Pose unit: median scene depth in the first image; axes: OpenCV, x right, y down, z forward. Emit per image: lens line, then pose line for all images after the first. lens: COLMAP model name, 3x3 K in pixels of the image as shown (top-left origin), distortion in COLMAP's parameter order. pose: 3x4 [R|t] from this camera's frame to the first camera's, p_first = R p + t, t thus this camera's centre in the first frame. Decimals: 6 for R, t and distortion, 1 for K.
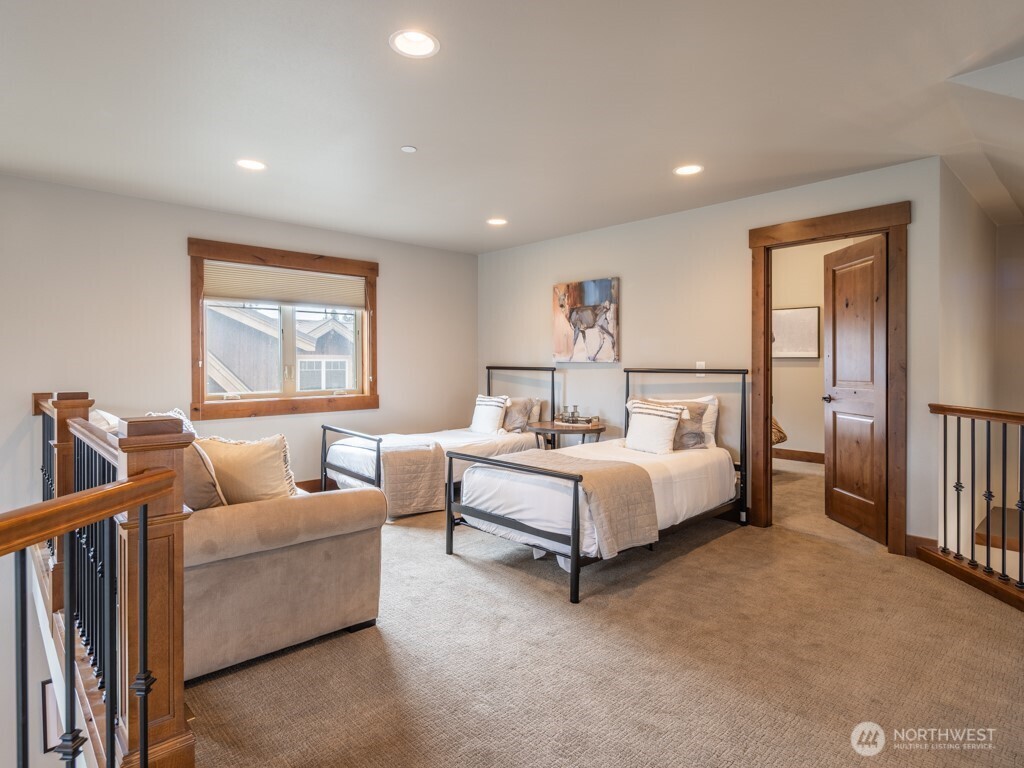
lens RADIAL K [[565.1, 0, 511.5], [0, 565.1, 374.5], [0, 0, 1]] dist [-0.000529, -0.004104]
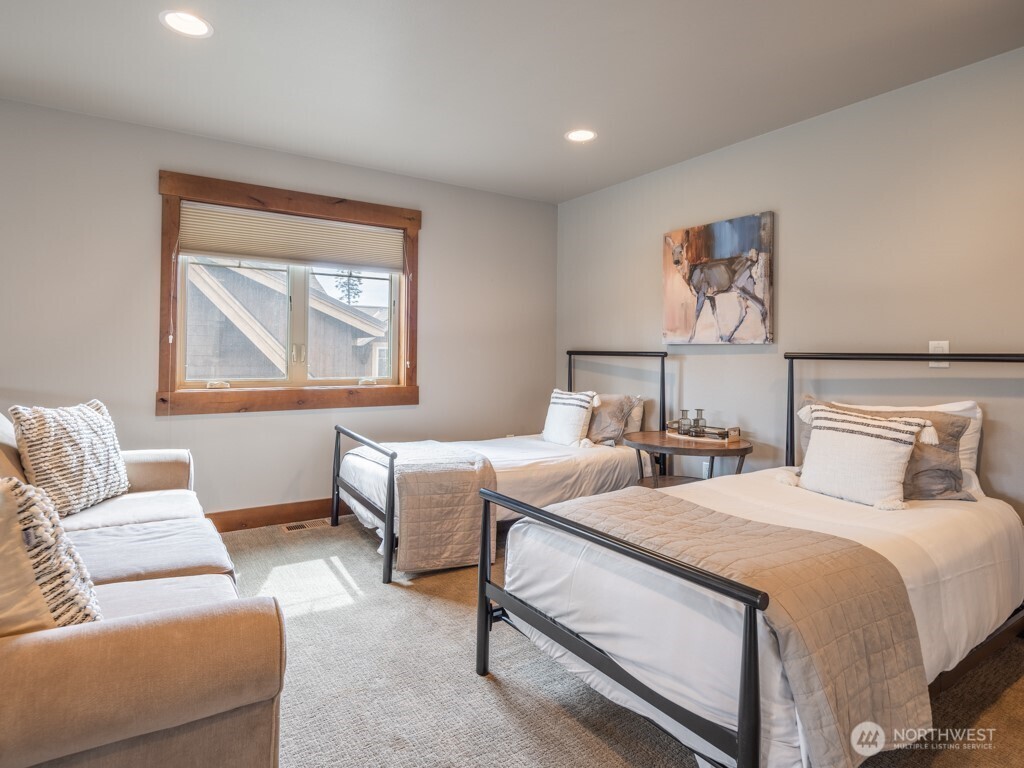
lens RADIAL K [[565.1, 0, 474.2], [0, 565.1, 351.6], [0, 0, 1]] dist [-0.000529, -0.004104]
pose [[0.974529, 0.008967, -0.224082, 0.004169], [-0.015120, 0.999554, -0.025756, 0.009818], [0.223751, 0.028488, 0.974230, 0.336863]]
